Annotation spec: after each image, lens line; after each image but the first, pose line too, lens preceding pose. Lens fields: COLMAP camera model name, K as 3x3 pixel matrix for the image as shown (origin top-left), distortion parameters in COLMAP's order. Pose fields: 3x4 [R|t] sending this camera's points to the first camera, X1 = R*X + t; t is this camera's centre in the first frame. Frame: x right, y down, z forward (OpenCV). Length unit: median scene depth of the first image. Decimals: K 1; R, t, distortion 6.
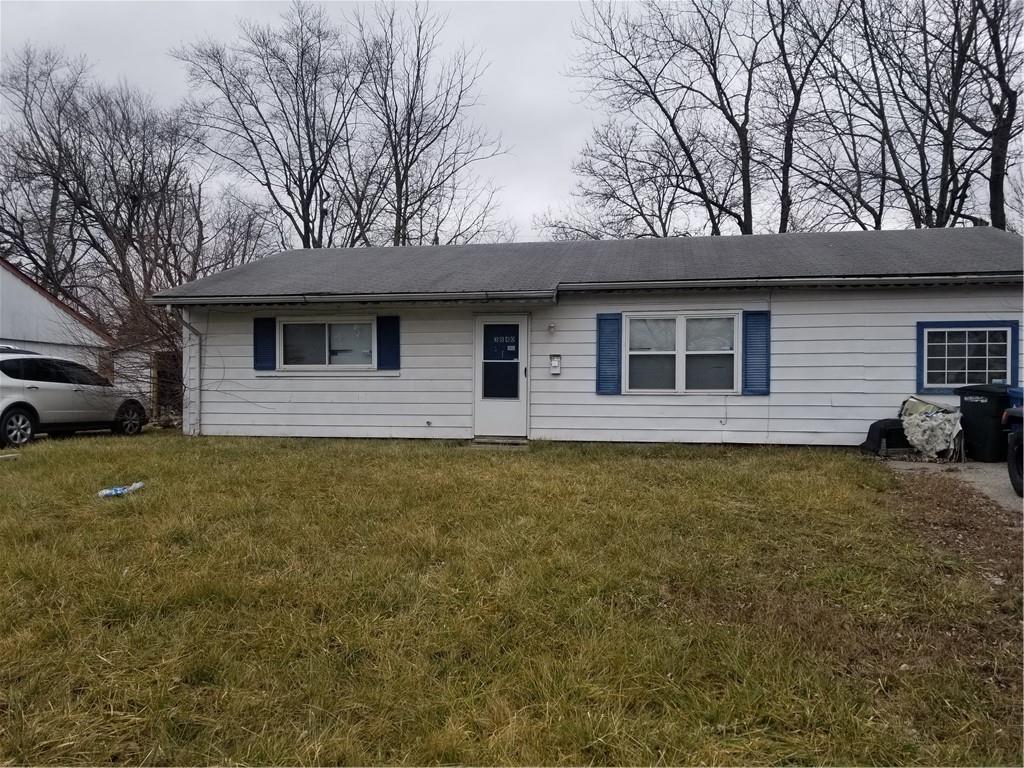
lens RADIAL K [[770.5, 0, 478.2], [0, 770.5, 394.1], [0, 0, 1]] dist [0.041602, -0.001753]
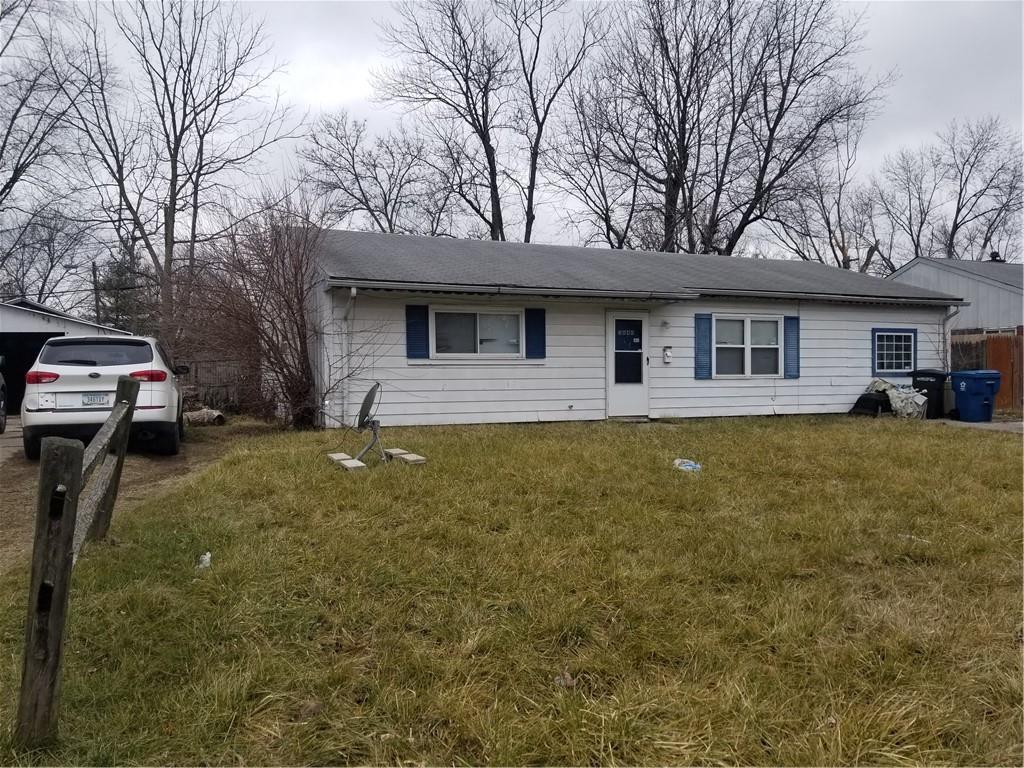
lens RADIAL K [[770.5, 0, 478.2], [0, 770.5, 394.1], [0, 0, 1]] dist [0.041602, -0.001753]
pose [[0.843404, -0.020393, 0.536892, -0.789408], [0.012479, 0.999753, 0.018371, -0.002778], [-0.537134, -0.008795, 0.843451, 0.139648]]
